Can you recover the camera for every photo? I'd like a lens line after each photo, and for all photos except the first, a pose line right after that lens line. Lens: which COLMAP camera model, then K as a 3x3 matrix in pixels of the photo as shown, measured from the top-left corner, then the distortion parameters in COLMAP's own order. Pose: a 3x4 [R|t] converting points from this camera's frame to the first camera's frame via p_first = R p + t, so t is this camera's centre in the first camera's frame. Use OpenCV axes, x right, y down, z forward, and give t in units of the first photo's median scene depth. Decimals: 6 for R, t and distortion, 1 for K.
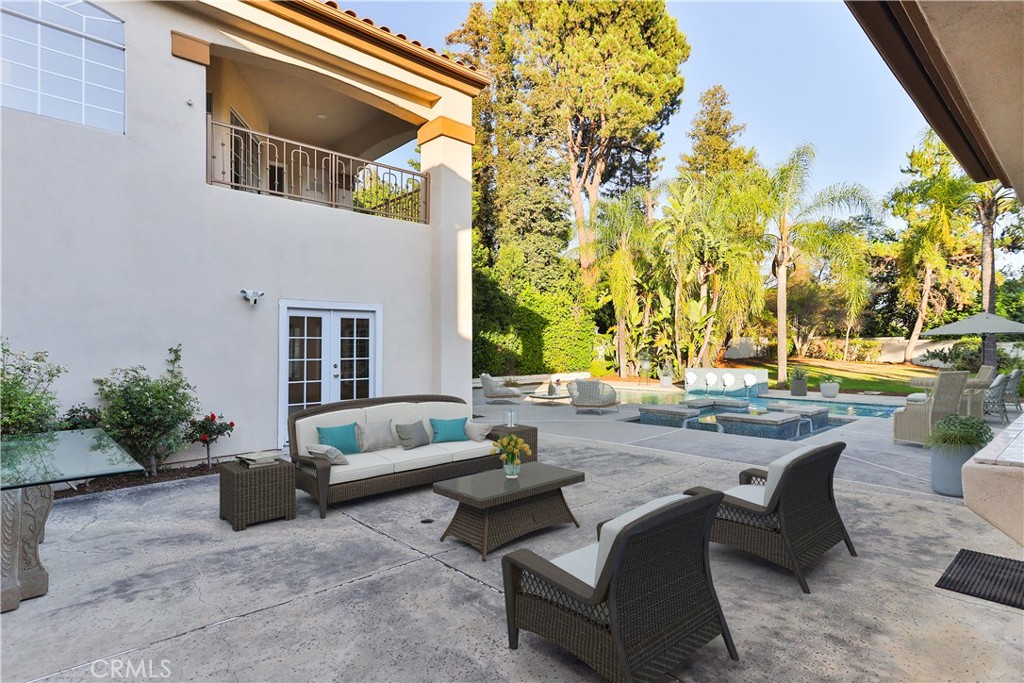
lens RADIAL K [[520.3, 0, 509.5], [0, 520.3, 338.6], [0, 0, 1]] dist [-0.001965, 0.001745]
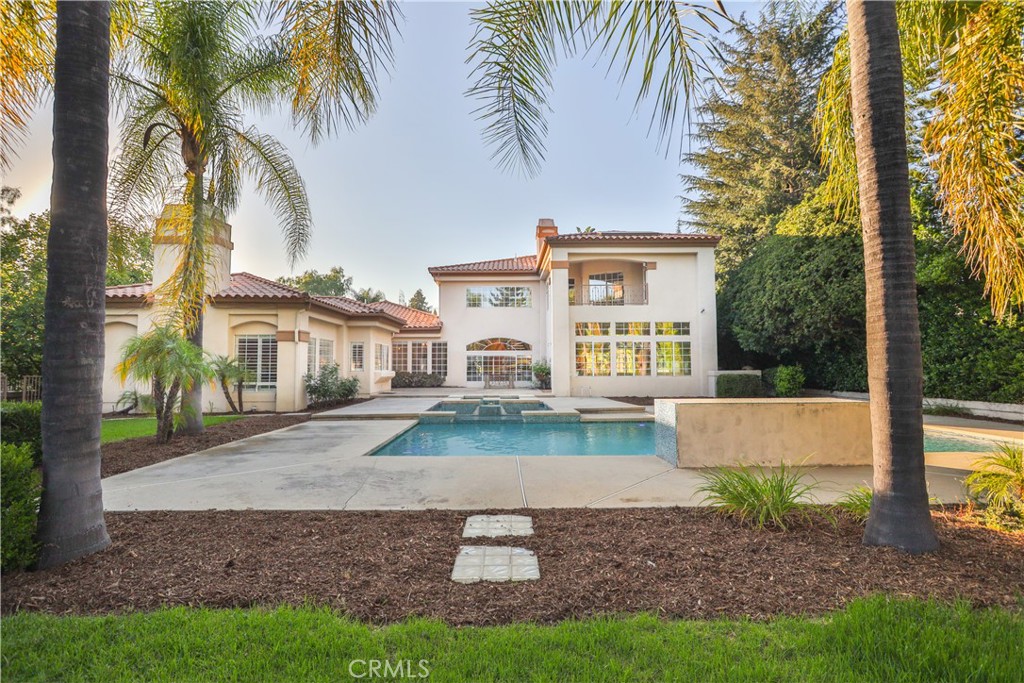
lens RADIAL K [[512.6, 0, 507.5], [0, 512.6, 338.8], [0, 0, 1]] dist [0.000084, 0.000120]
pose [[-0.672607, -0.035943, -0.739126, 0.566846], [0.014923, 0.997958, -0.062110, 0.025382], [0.739849, -0.052805, -0.670697, 0.767130]]
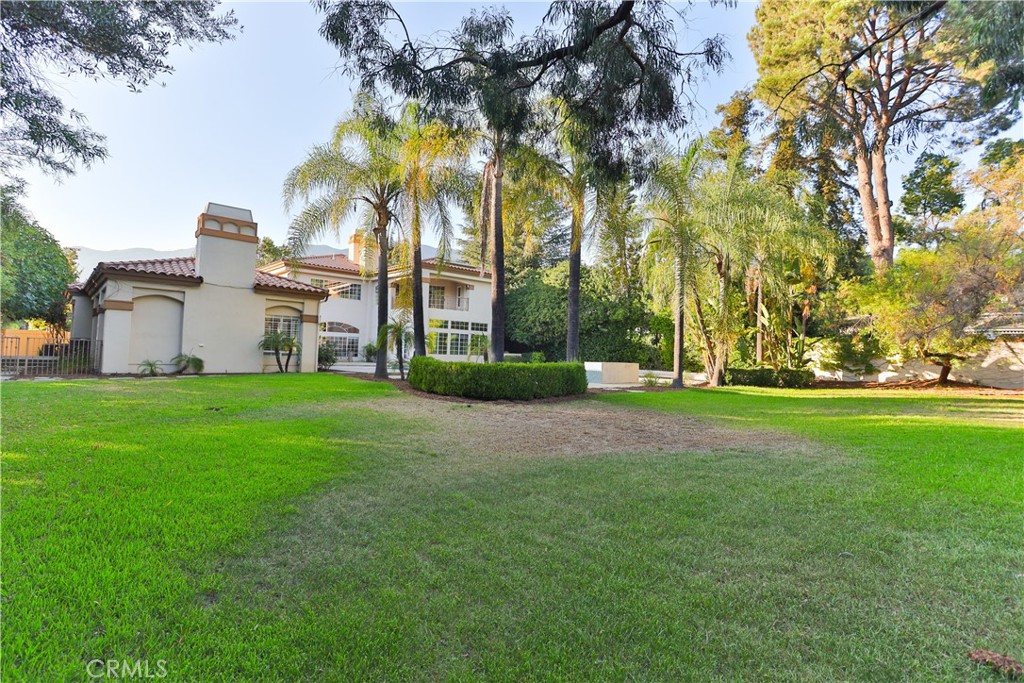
lens RADIAL K [[512.6, 0, 507.5], [0, 512.6, 338.8], [0, 0, 1]] dist [0.000084, 0.000120]
pose [[-0.018088, -0.030717, -0.999364, 1.089766], [-0.020048, 0.999338, -0.030353, 0.032349], [0.999635, 0.019487, -0.018692, 0.533125]]
